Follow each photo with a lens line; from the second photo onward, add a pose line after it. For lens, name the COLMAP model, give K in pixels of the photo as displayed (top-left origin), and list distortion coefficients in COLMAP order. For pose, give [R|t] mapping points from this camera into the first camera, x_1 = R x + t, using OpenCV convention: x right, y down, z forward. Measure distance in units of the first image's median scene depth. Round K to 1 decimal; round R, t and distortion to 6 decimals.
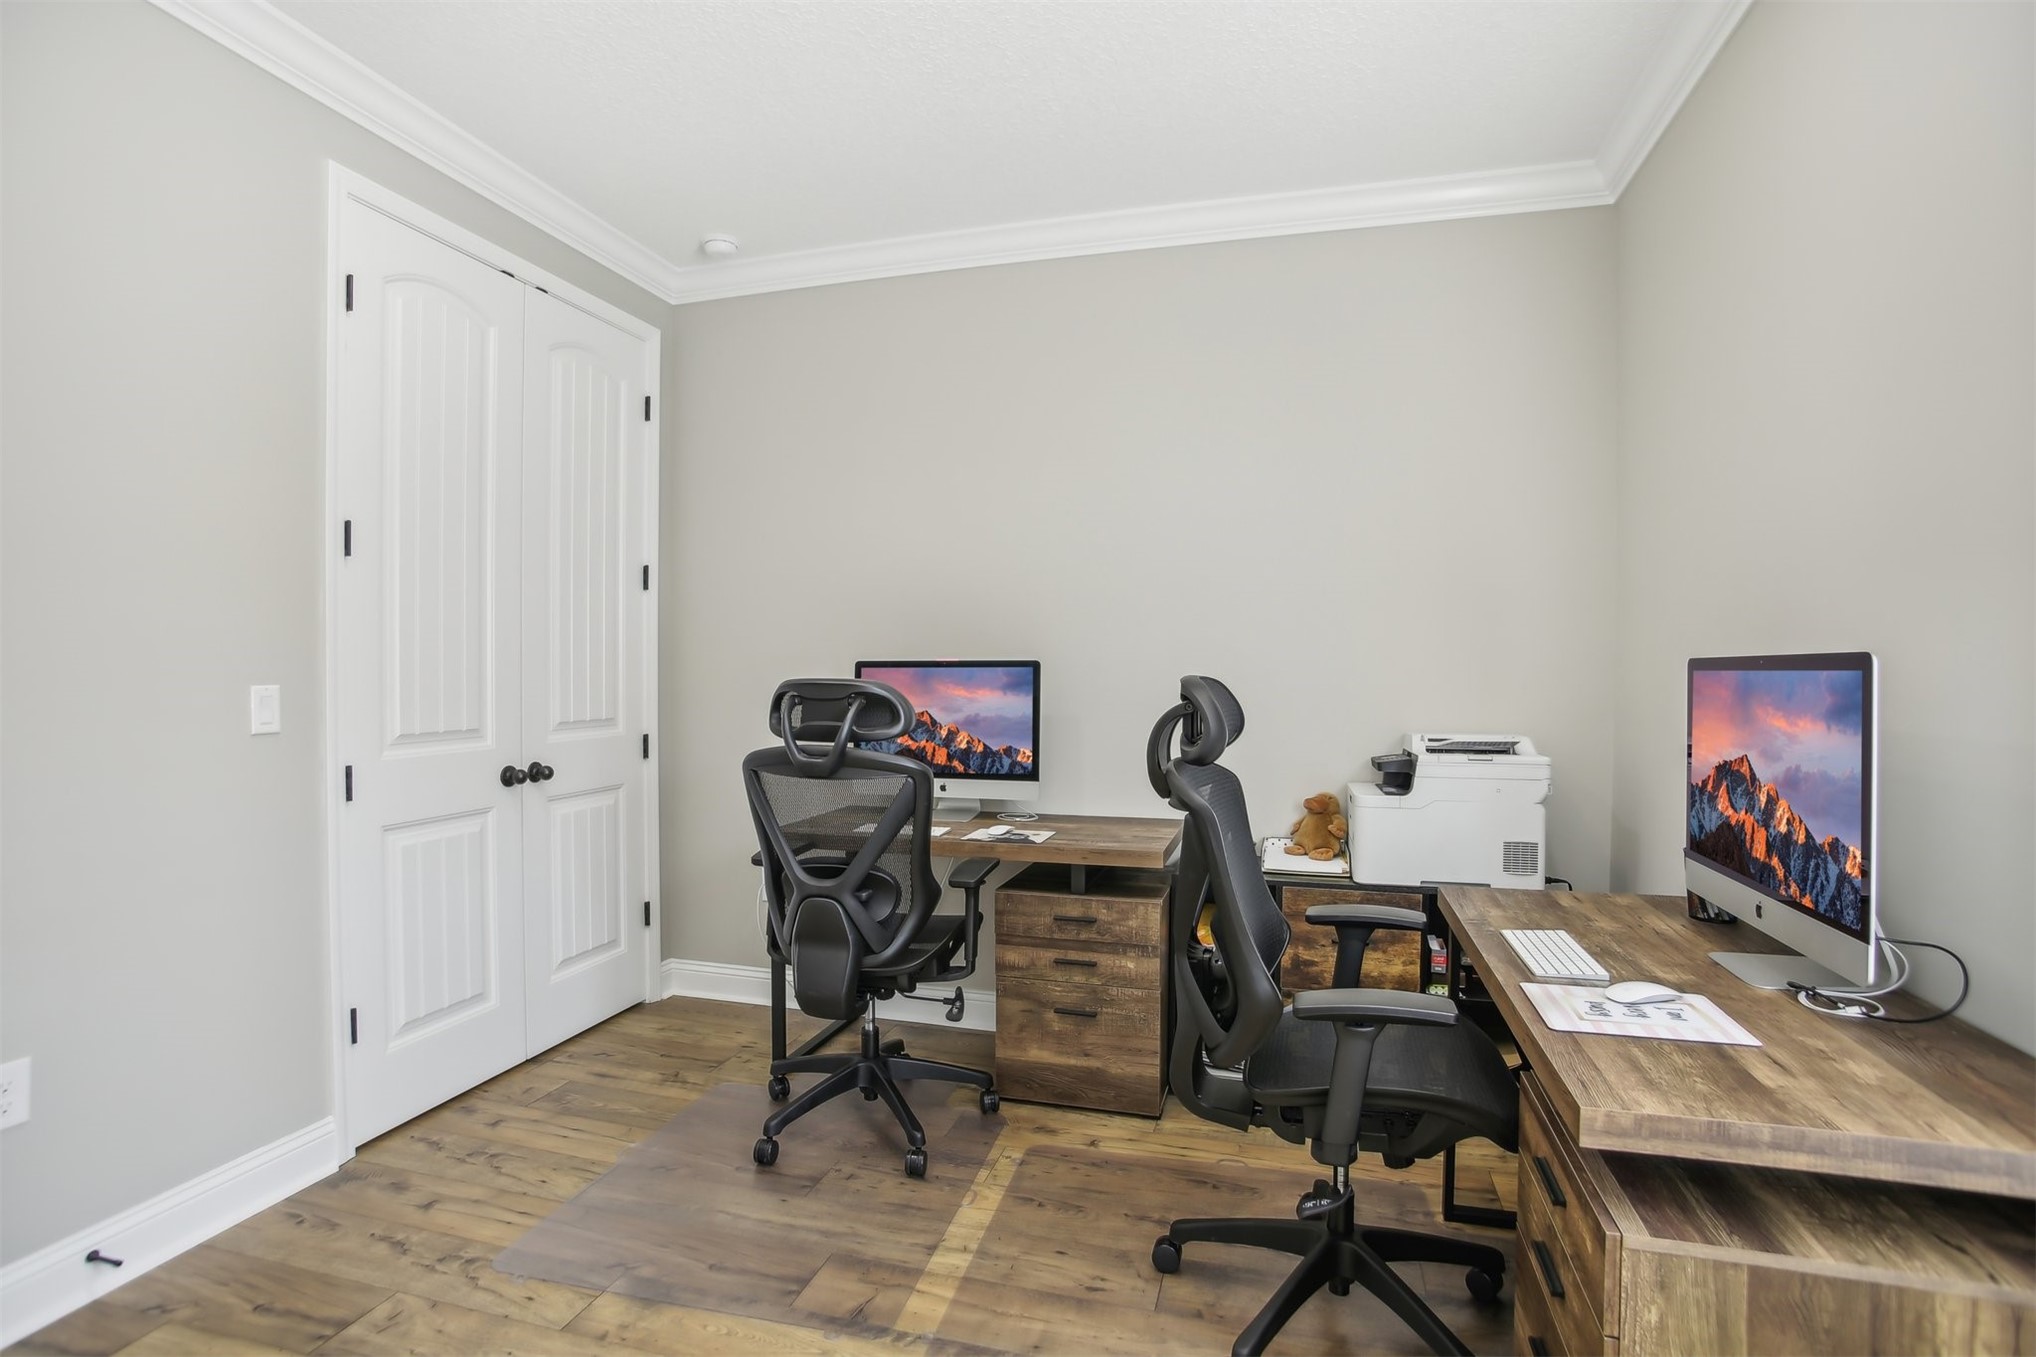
lens RADIAL K [[978.3, 0, 1018.0], [0, 978.3, 678.5], [0, 0, 1]] dist [-0.043924, 0.000297]
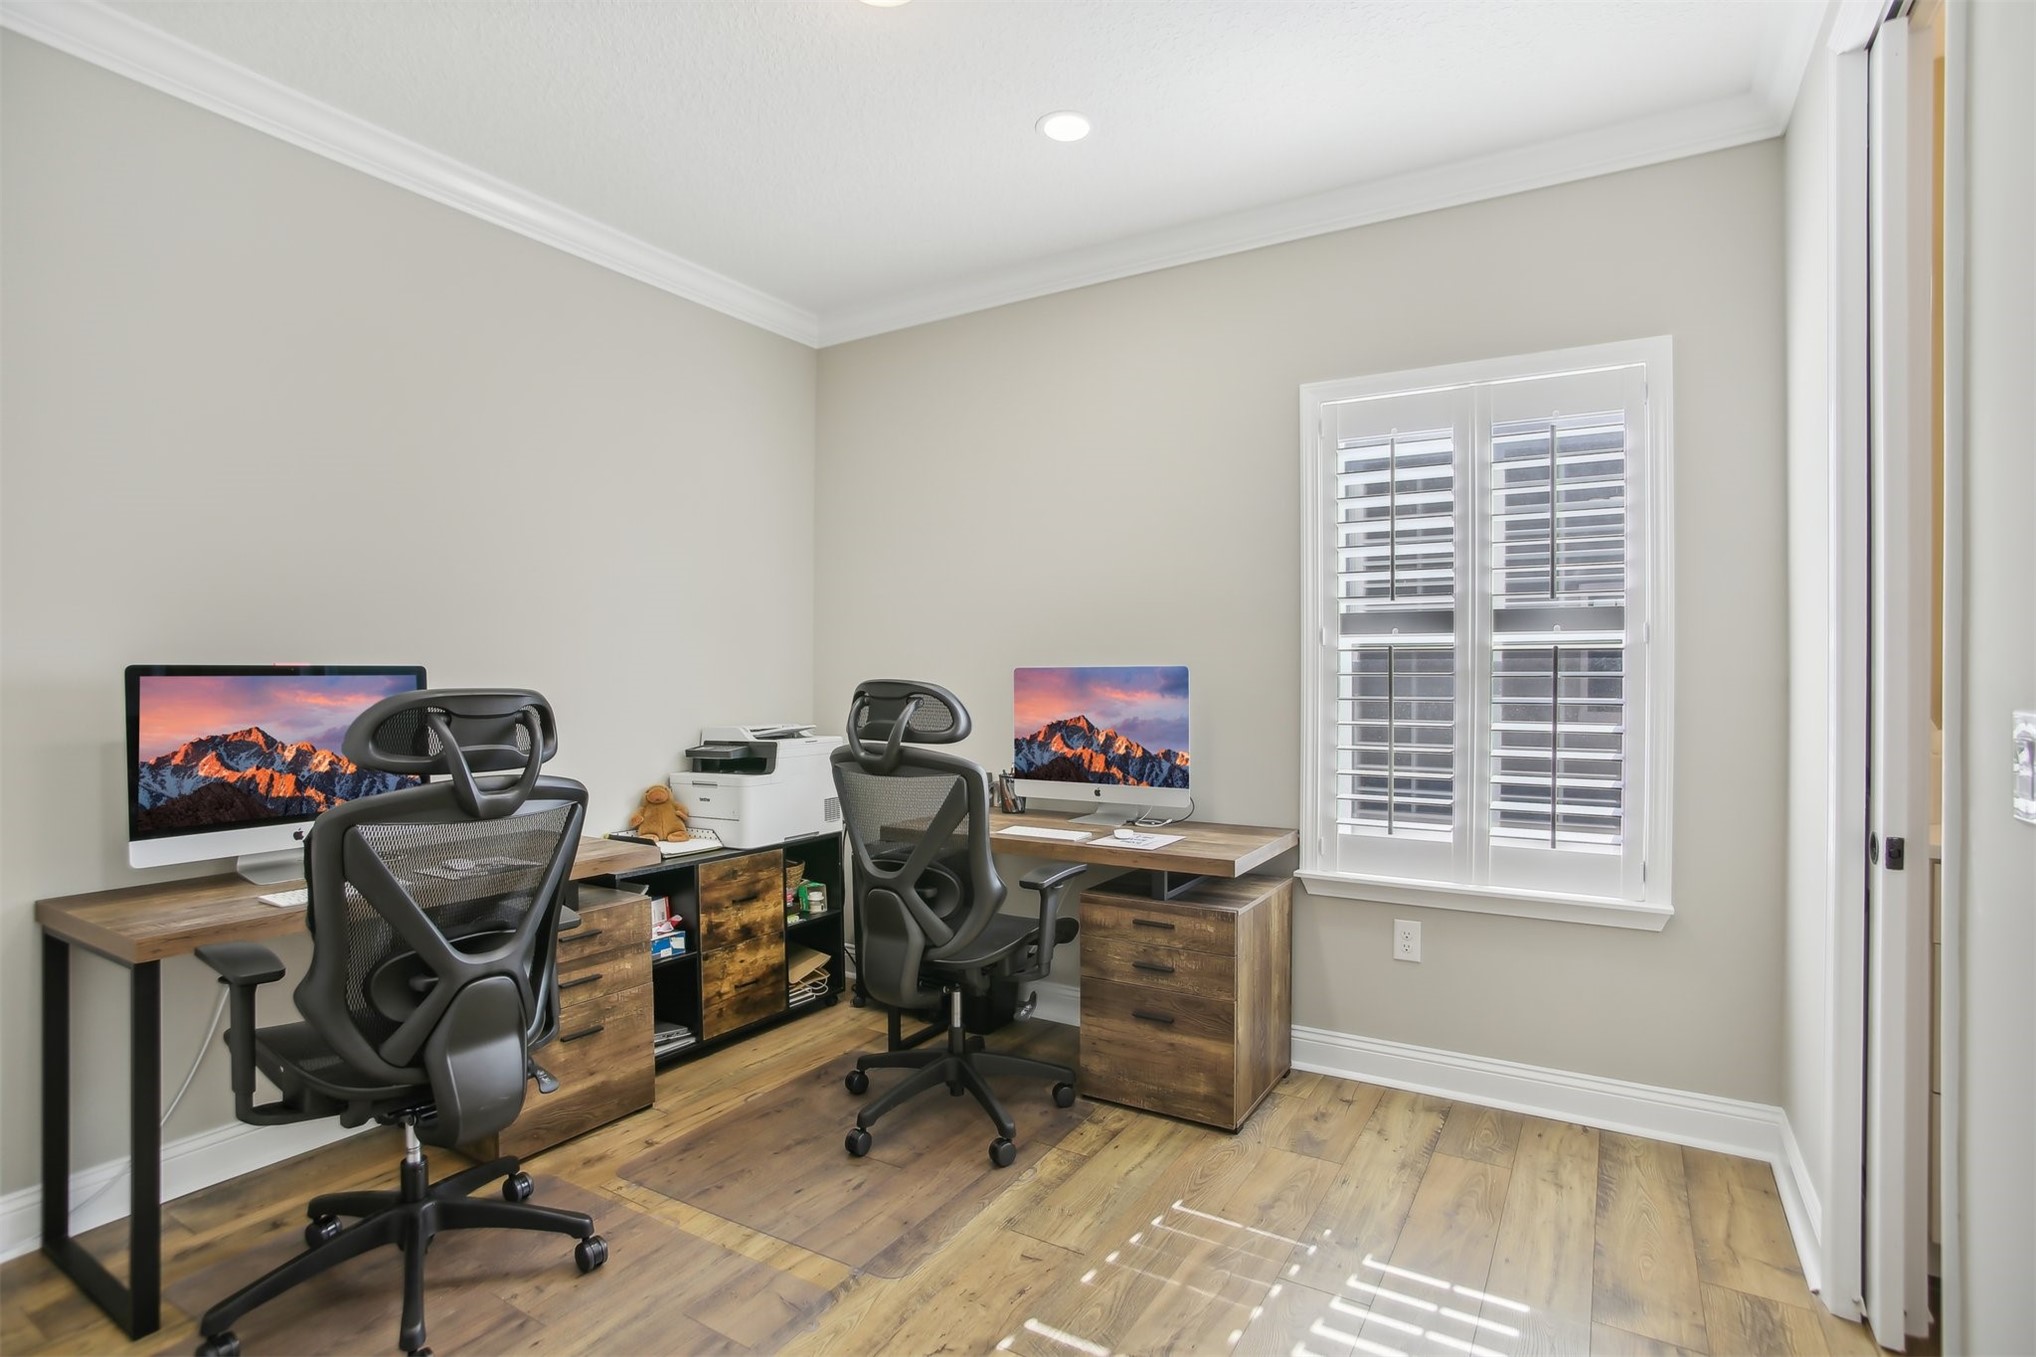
lens RADIAL K [[978.3, 0, 1018.0], [0, 978.3, 678.5], [0, 0, 1]] dist [-0.043924, 0.000297]
pose [[0.265496, 0.005755, 0.964095, -0.757864], [-0.000621, 0.999983, -0.005799, 0.002068], [-0.964112, 0.000941, 0.265496, 0.350331]]
